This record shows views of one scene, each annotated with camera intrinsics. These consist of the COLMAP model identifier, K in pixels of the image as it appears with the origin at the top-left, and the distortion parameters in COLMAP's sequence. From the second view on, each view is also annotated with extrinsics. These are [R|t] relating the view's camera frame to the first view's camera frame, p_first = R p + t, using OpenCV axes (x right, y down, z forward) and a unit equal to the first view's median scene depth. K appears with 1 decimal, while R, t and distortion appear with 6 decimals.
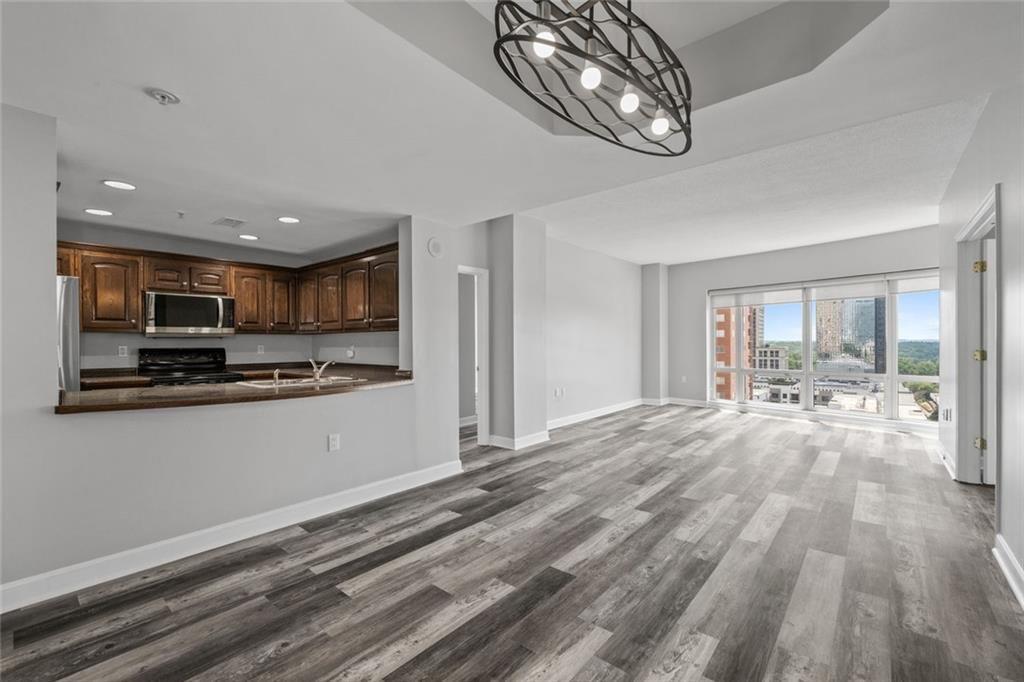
lens RADIAL K [[427.9, 0, 511.8], [0, 427.9, 342.1], [0, 0, 1]] dist [-0.000590, 0.000092]
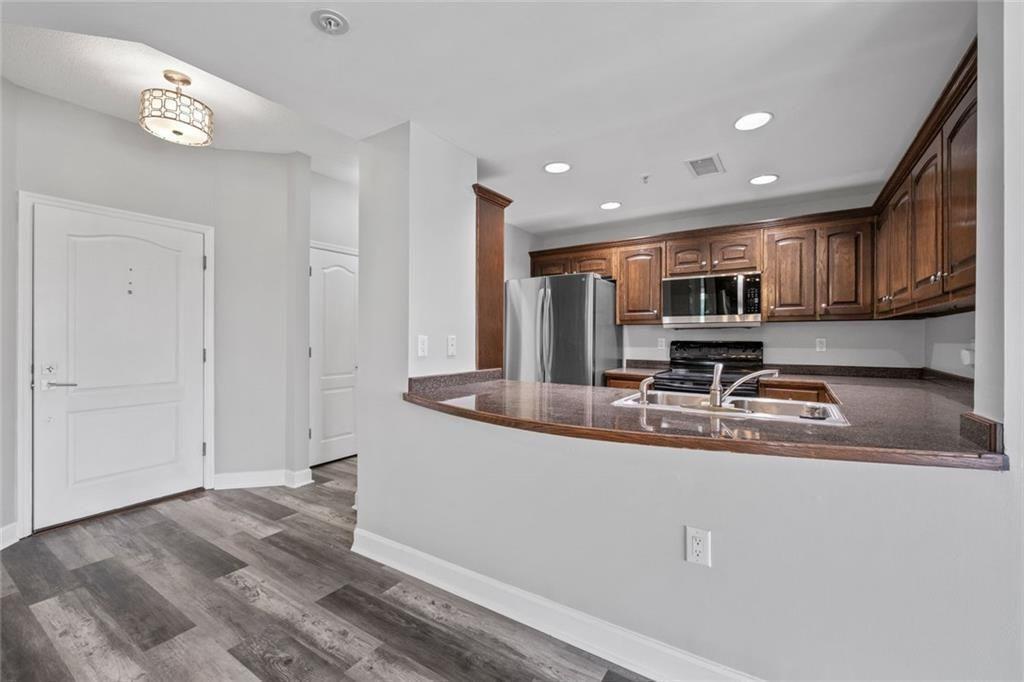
lens RADIAL K [[427.9, 0, 517.6], [0, 427.9, 340.5], [0, 0, 1]] dist [-0.000590, 0.000092]
pose [[0.133263, 0.008464, -0.991045, 0.022053], [0.000860, 0.999962, 0.008656, 0.011035], [0.991080, -0.002006, 0.133251, 1.079841]]
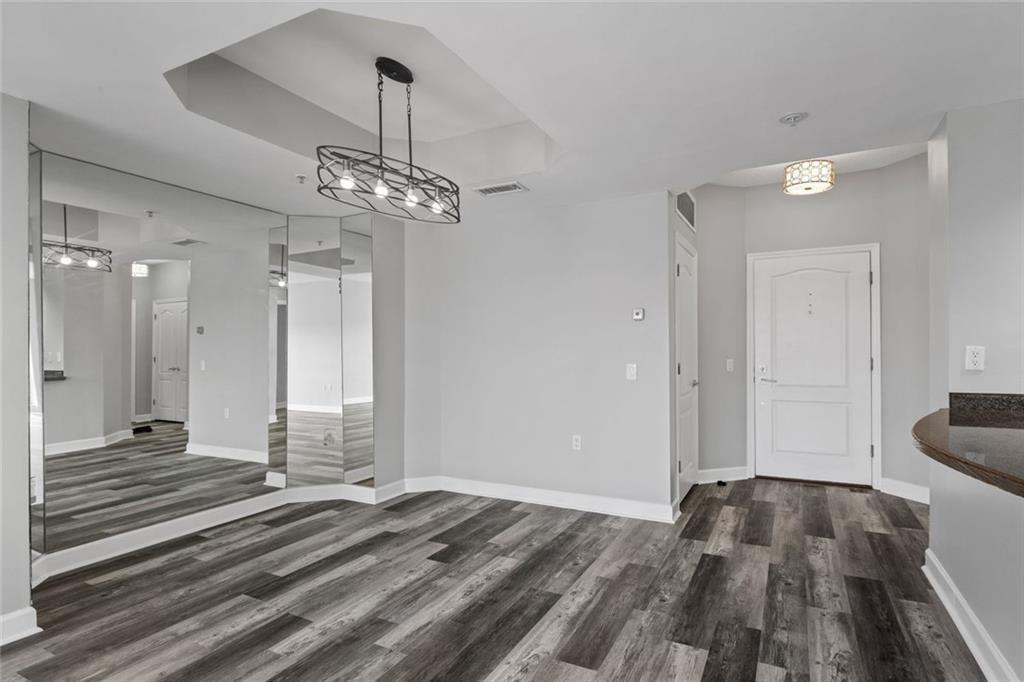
lens RADIAL K [[536.7, 0, 514.5], [0, 536.7, 345.1], [0, 0, 1]] dist [-0.006655, -0.001622]
pose [[-0.975250, 0.010524, -0.220857, 0.152892], [0.012713, 0.999883, -0.008492, 0.003598], [0.220741, -0.011090, -0.975269, 1.876760]]
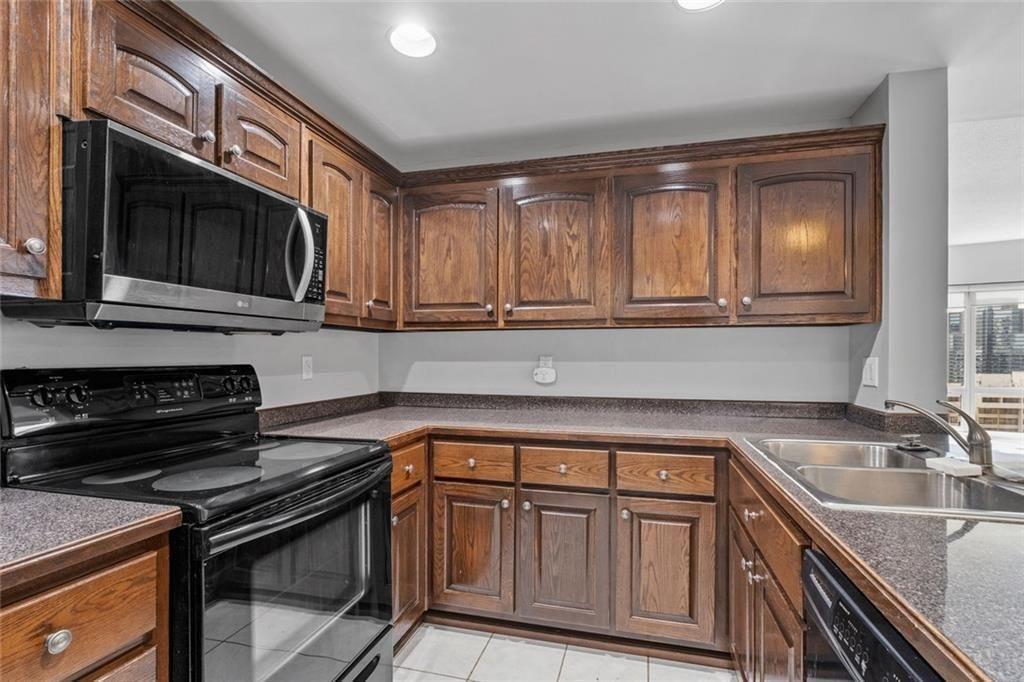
lens RADIAL K [[494.8, 0, 513.5], [0, 494.8, 348.3], [0, 0, 1]] dist [-0.004186, -0.000455]
pose [[0.900802, 0.008626, 0.434145, -1.485121], [-0.005821, 0.999953, -0.007789, 0.006061], [-0.434192, 0.004490, 0.900809, 1.258376]]
